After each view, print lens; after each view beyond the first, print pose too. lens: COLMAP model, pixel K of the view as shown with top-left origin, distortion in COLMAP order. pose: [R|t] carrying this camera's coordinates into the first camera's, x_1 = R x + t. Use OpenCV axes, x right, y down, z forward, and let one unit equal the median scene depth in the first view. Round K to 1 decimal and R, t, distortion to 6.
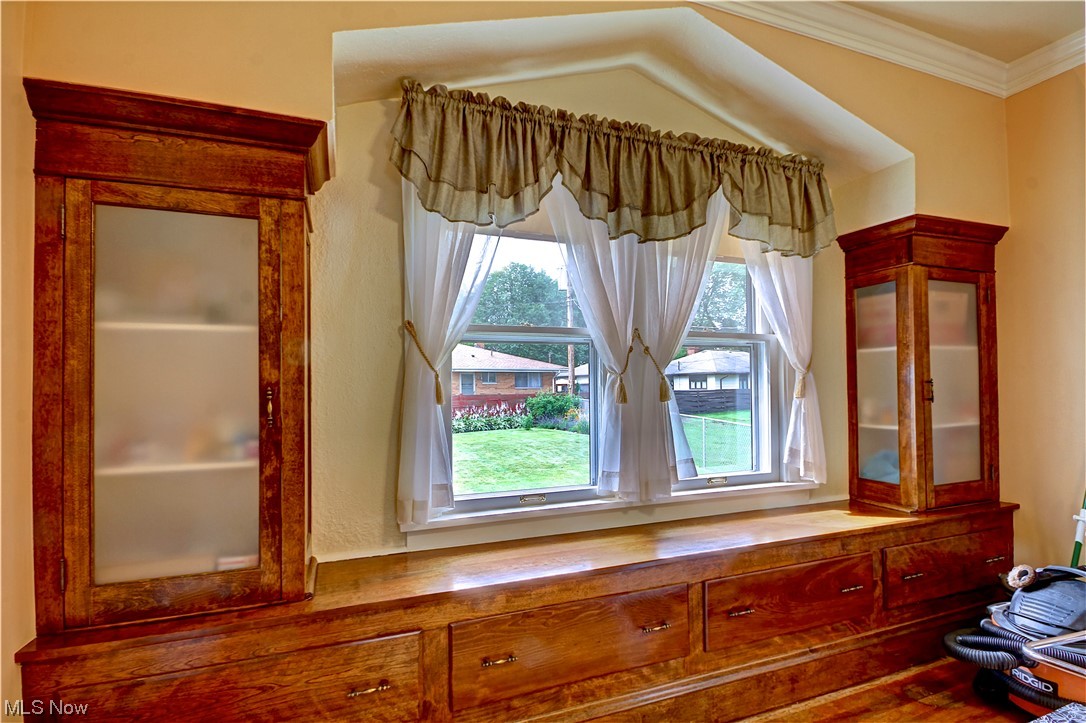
lens RADIAL K [[513.7, 0, 540.5], [0, 513.7, 385.5], [0, 0, 1]] dist [-0.004604, -0.003875]
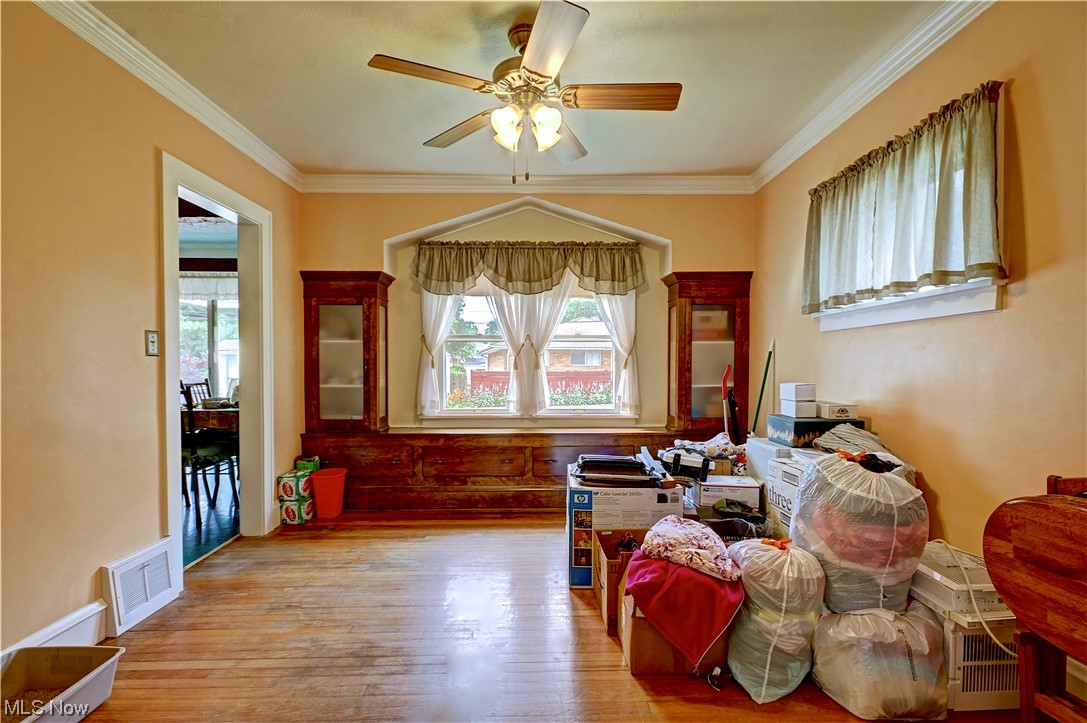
lens RADIAL K [[514.2, 0, 544.6], [0, 514.2, 383.7], [0, 0, 1]] dist [-0.004604, -0.003875]
pose [[0.942077, 0.025746, -0.334408, 1.194845], [-0.010075, 0.998772, 0.048512, -0.015112], [0.335246, -0.042333, 0.941179, -1.216583]]
